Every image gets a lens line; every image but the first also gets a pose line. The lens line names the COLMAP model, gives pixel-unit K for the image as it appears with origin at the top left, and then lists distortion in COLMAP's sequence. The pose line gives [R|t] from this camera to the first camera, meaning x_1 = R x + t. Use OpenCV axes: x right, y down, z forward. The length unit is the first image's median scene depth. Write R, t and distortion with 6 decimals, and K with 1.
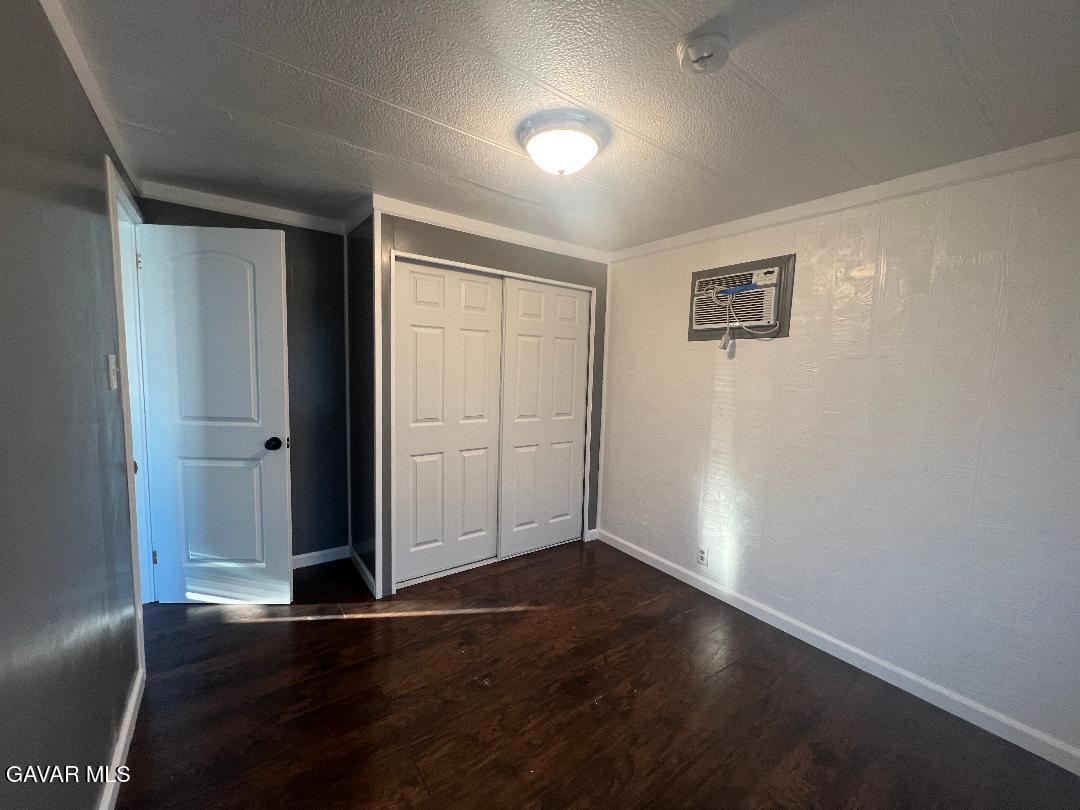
lens RADIAL K [[432.1, 0, 540.0], [0, 432.1, 405.0], [0, 0, 1]] dist [-0.001307, 0.000326]
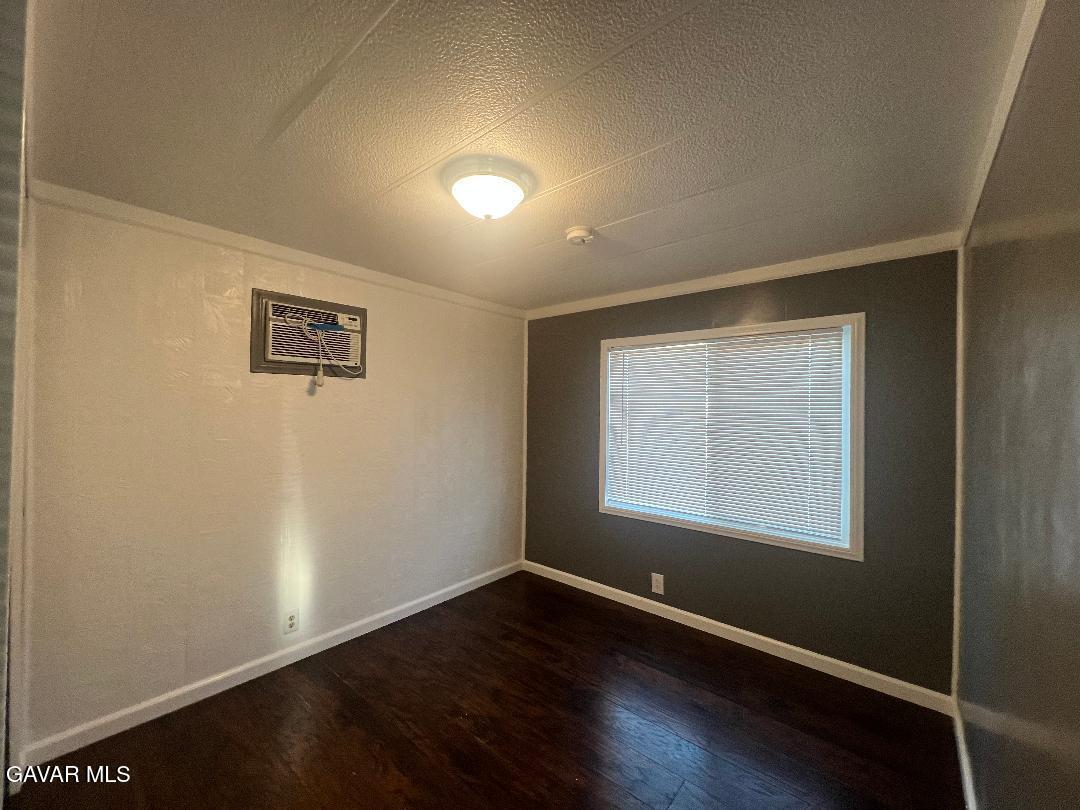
lens RADIAL K [[432.1, 0, 540.0], [0, 432.1, 405.0], [0, 0, 1]] dist [-0.001307, 0.000326]
pose [[-0.233337, -0.030230, 0.971926, -0.645280], [0.064373, 0.996844, 0.046459, -0.104958], [-0.970263, 0.073406, -0.230655, 0.783546]]
